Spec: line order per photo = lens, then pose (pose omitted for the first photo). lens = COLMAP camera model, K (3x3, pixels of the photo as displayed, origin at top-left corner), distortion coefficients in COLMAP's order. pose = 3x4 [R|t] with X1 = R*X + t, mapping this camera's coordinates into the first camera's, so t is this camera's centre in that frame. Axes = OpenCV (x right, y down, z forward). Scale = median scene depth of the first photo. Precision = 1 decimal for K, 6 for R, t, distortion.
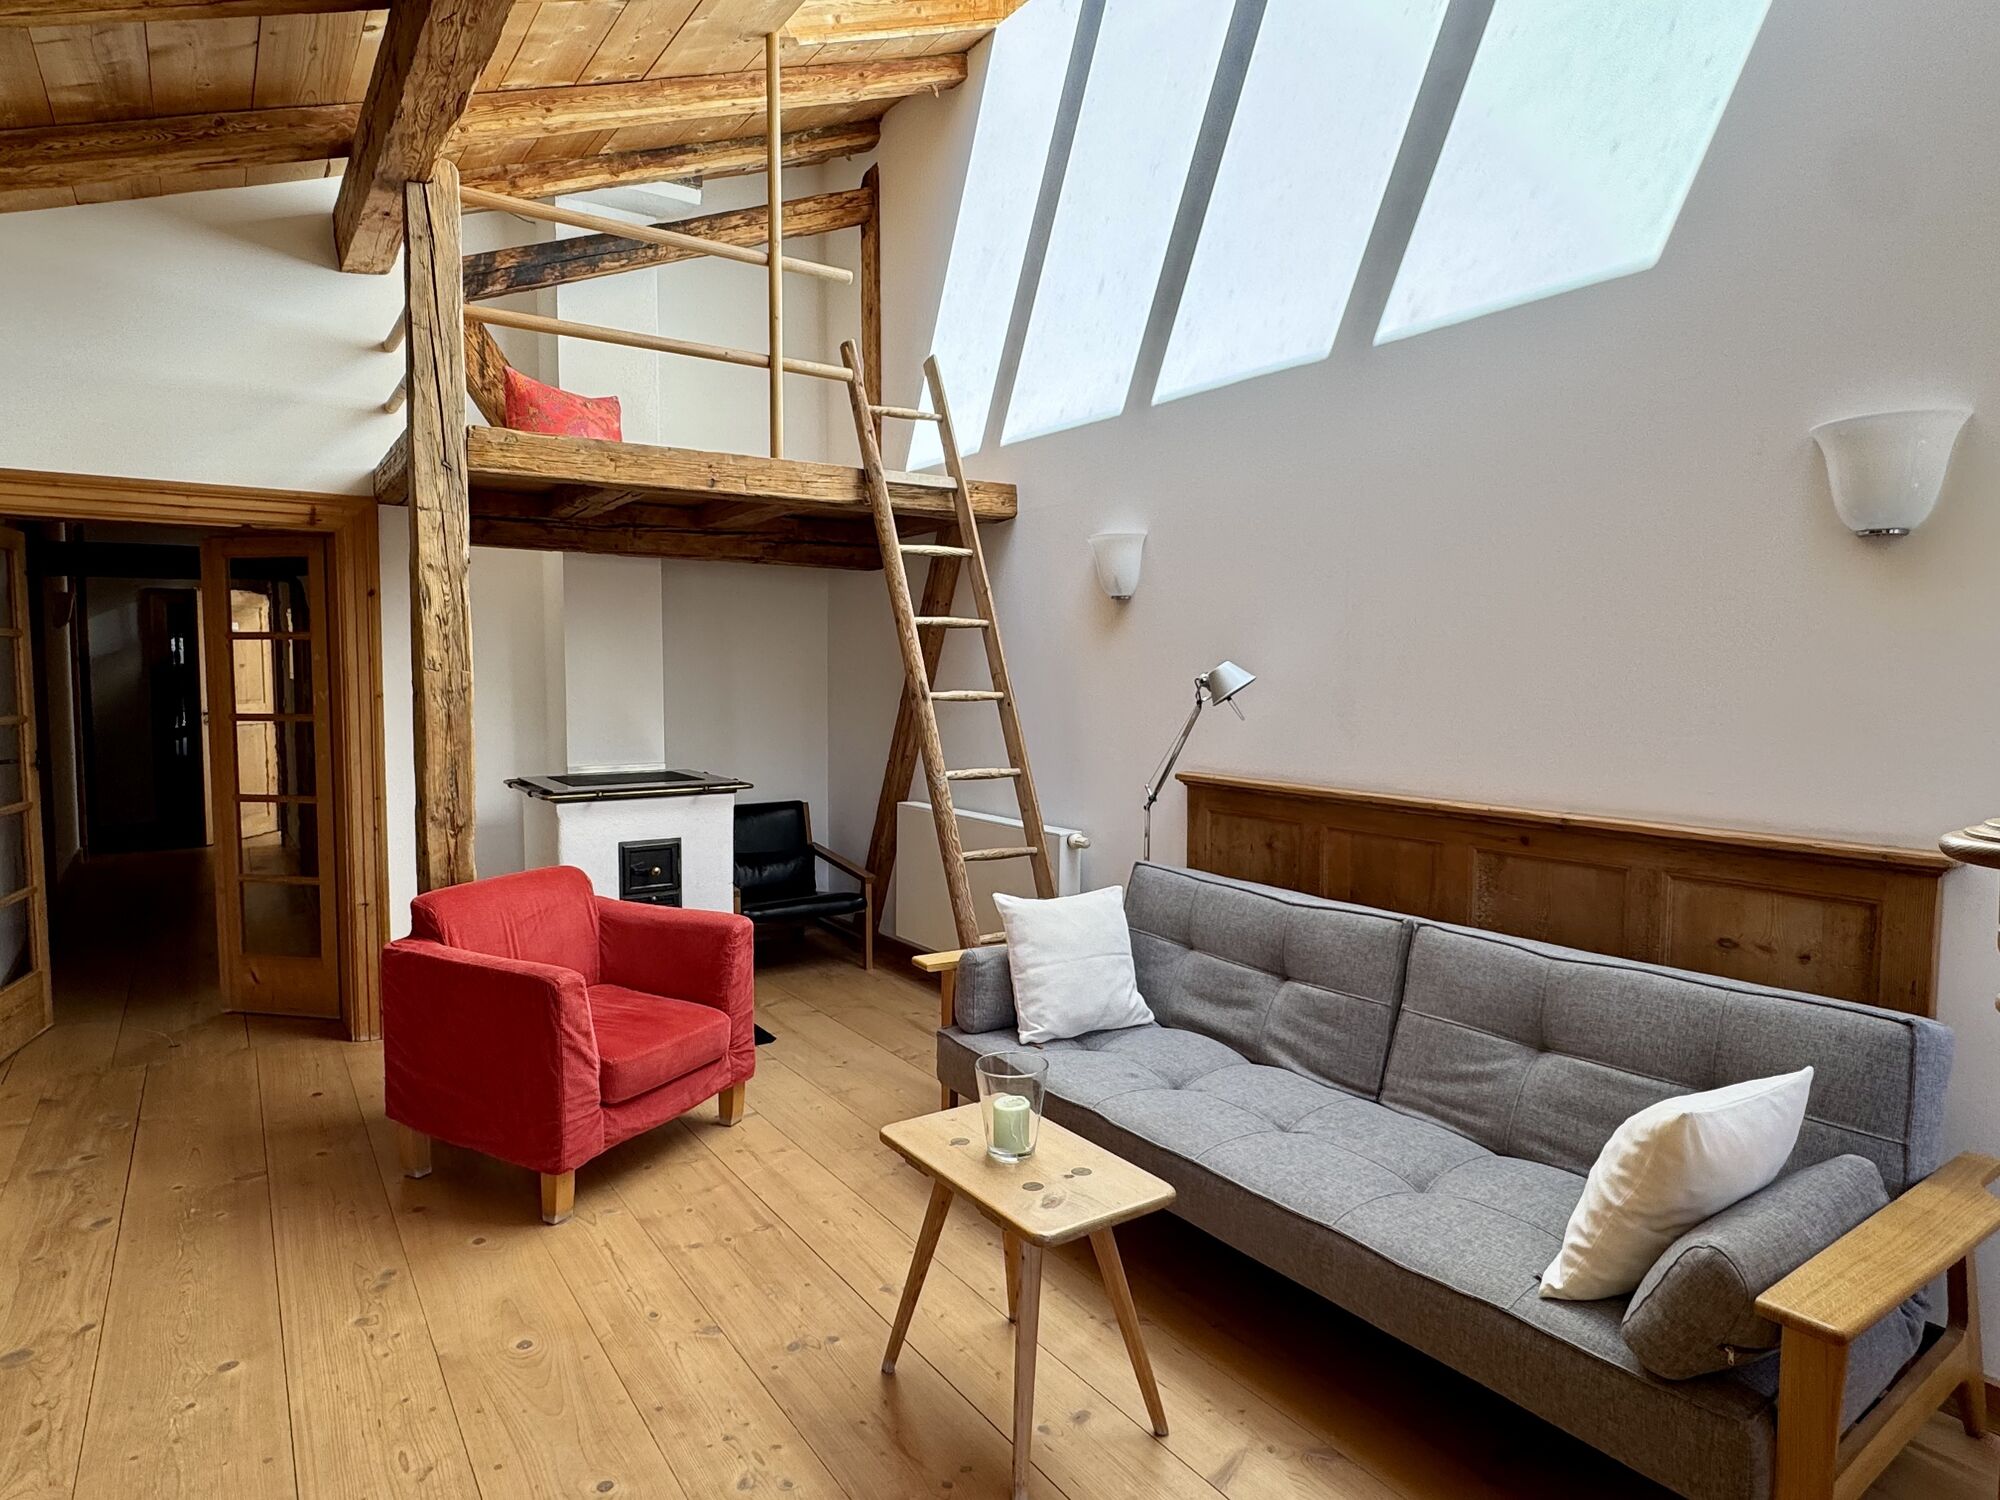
lens RADIAL K [[1152.8, 0, 1004.4], [0, 1152.8, 749.6], [0, 0, 1]] dist [-0.035852, 0.010978]
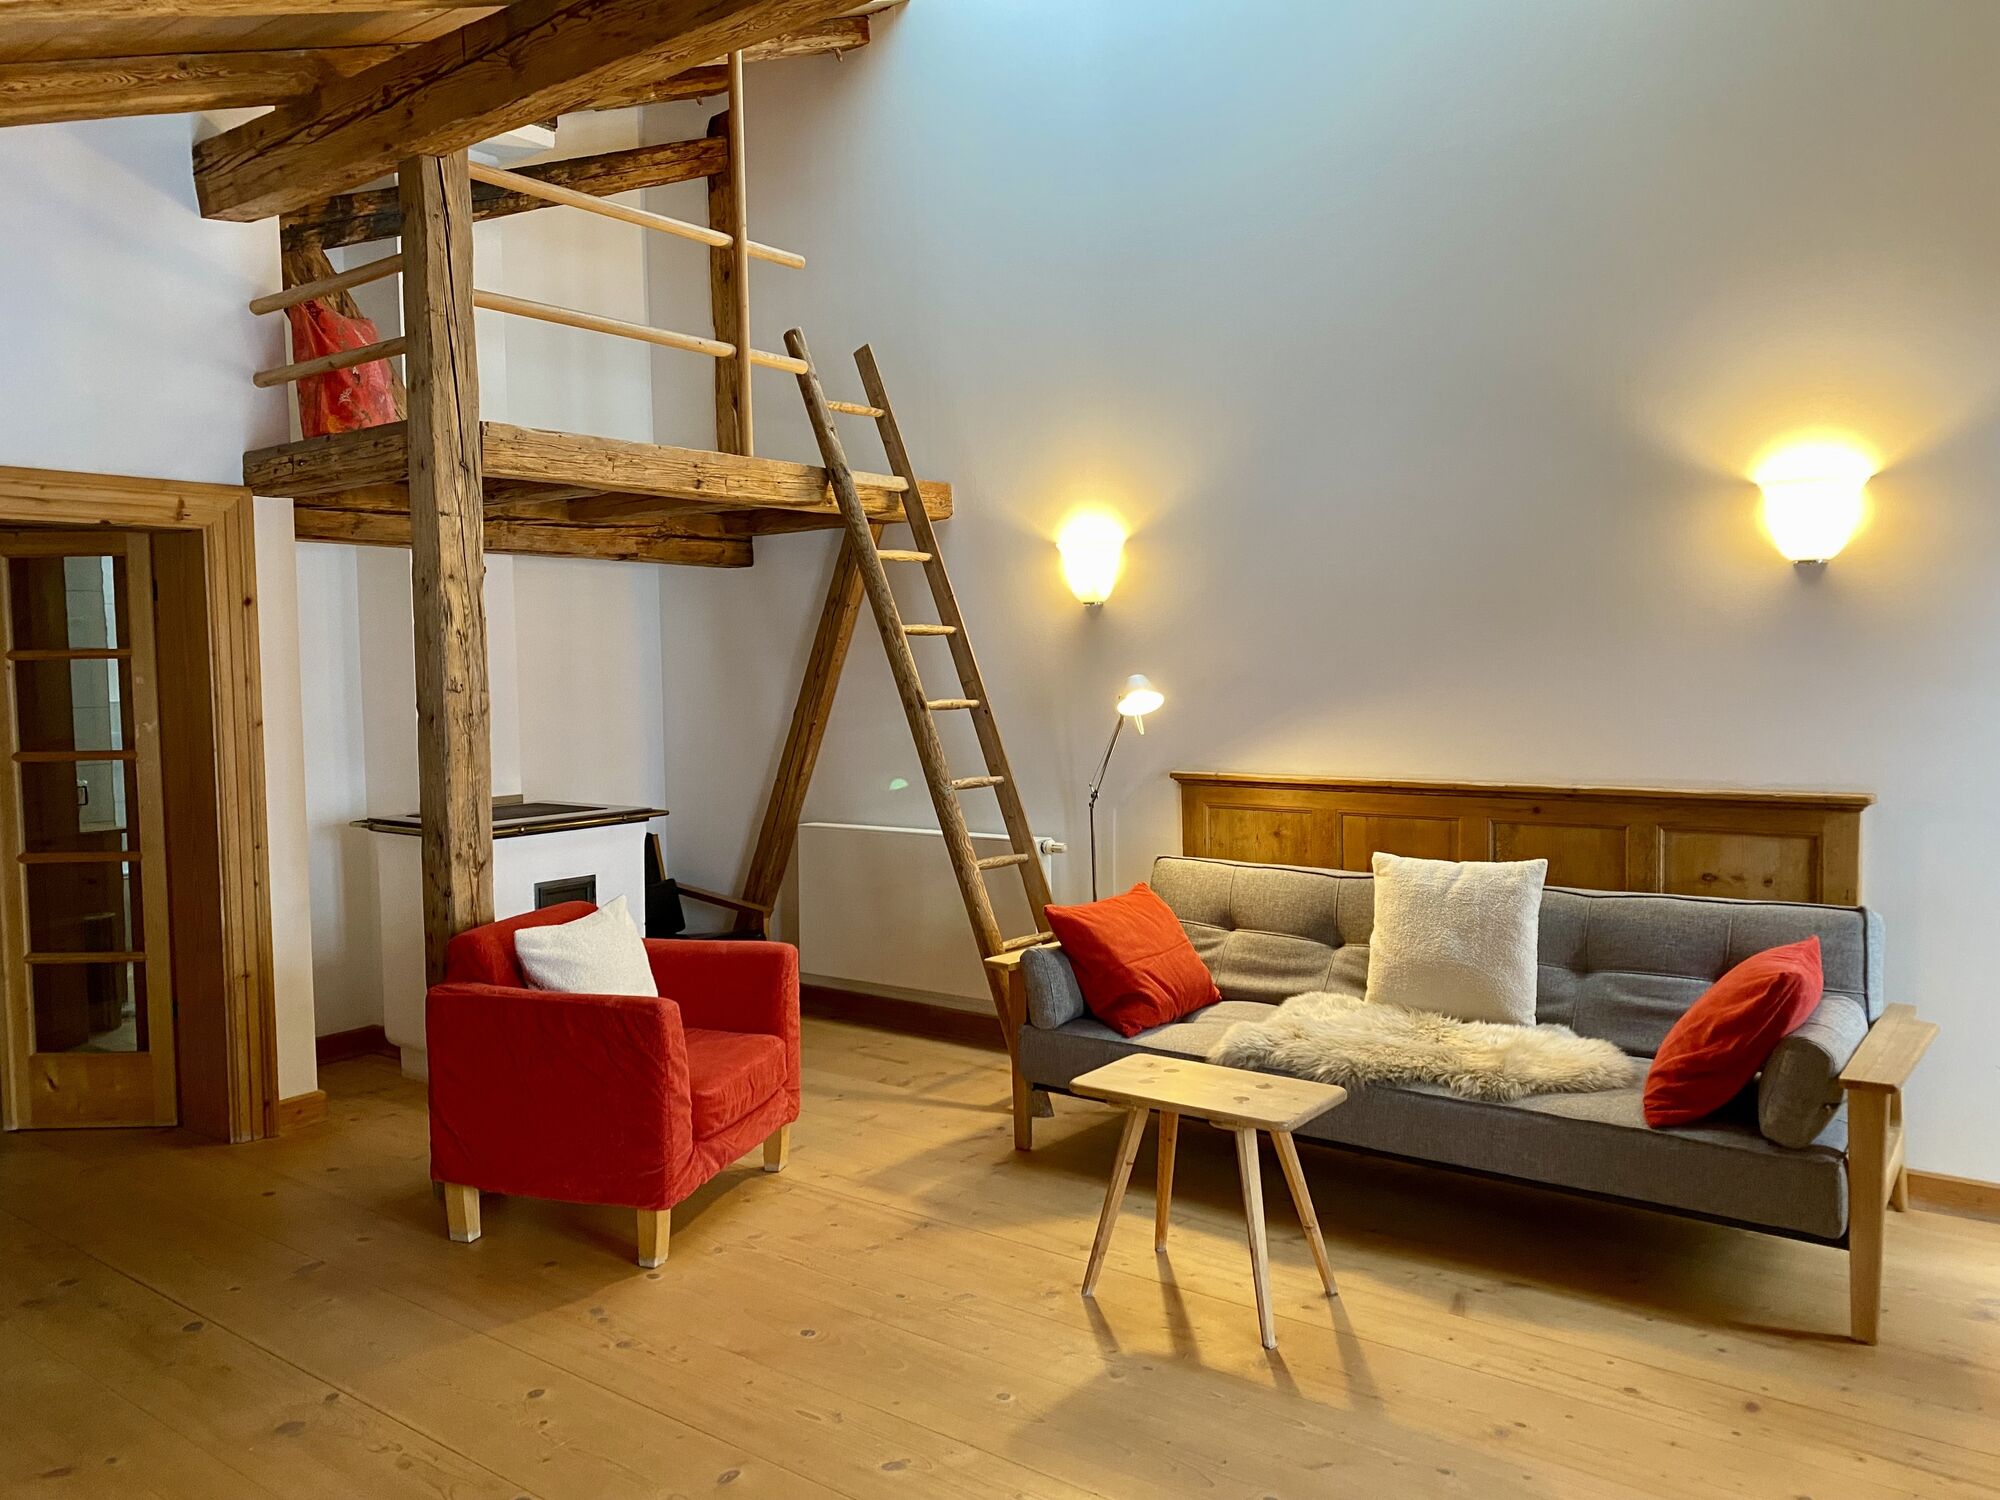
lens RADIAL K [[1501.9, 0, 1003.4], [0, 1501.9, 751.6], [0, 0, 1]] dist [0.009091, -0.031738]
pose [[0.950142, -0.038496, 0.309431, -0.432469], [0.042173, 0.999097, -0.005199, 0.002337], [-0.308952, 0.017990, 0.950908, -0.252691]]
